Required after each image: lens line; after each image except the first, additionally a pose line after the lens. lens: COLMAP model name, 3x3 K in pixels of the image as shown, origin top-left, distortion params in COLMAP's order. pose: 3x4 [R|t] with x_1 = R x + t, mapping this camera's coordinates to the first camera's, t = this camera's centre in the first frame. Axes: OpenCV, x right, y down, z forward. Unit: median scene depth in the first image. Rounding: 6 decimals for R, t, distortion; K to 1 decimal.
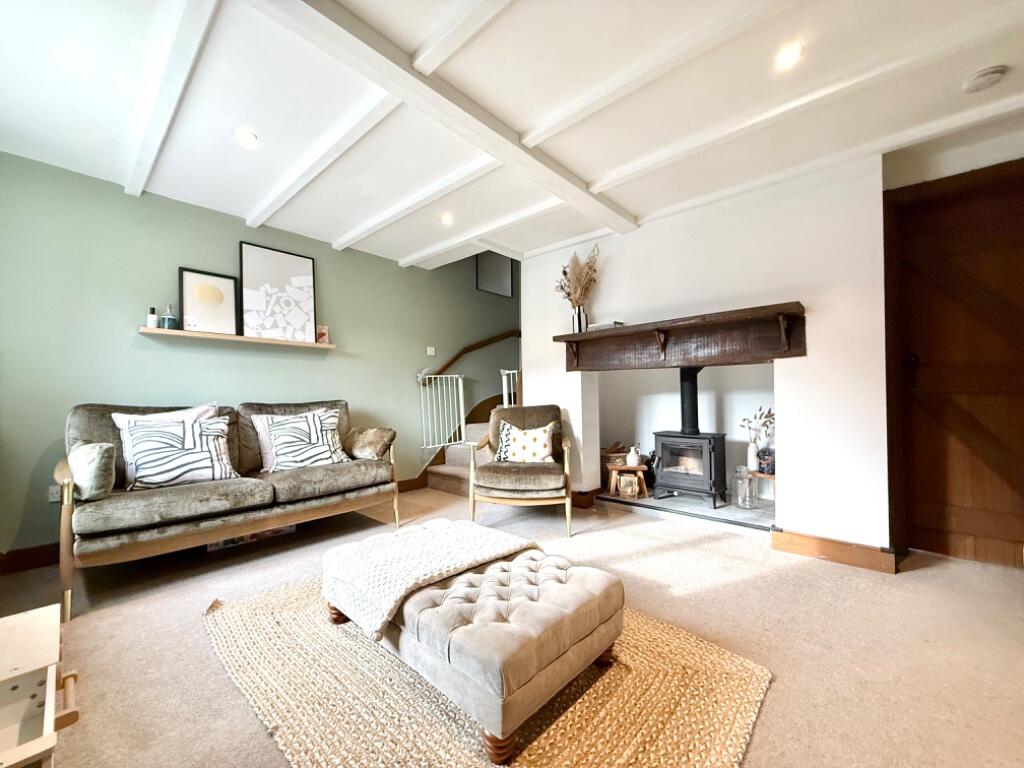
lens RADIAL K [[407.7, 0, 509.3], [0, 407.7, 387.6], [0, 0, 1]] dist [0.000554, 0.000011]
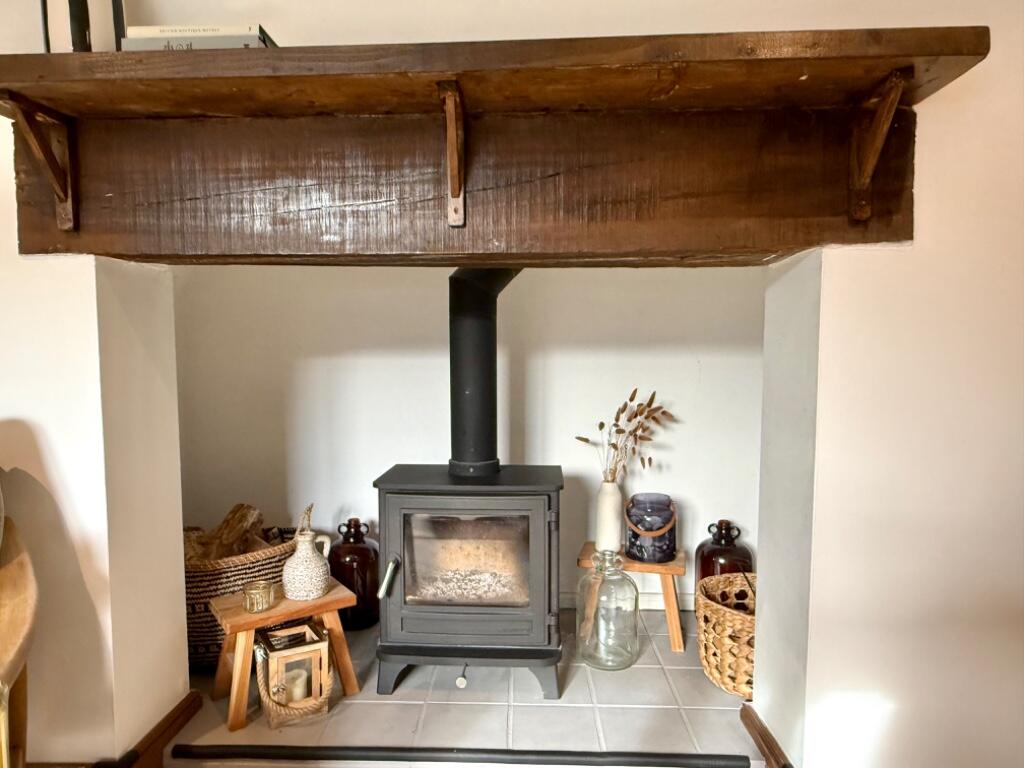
lens RADIAL K [[665.4, 0, 507.0], [0, 665.4, 386.8], [0, 0, 1]] dist [-0.000906, -0.000517]
pose [[0.761124, -0.028364, 0.647986, 0.108087], [-0.018816, 0.997657, 0.065772, 0.004769], [-0.648334, -0.062253, 0.758807, 0.561987]]
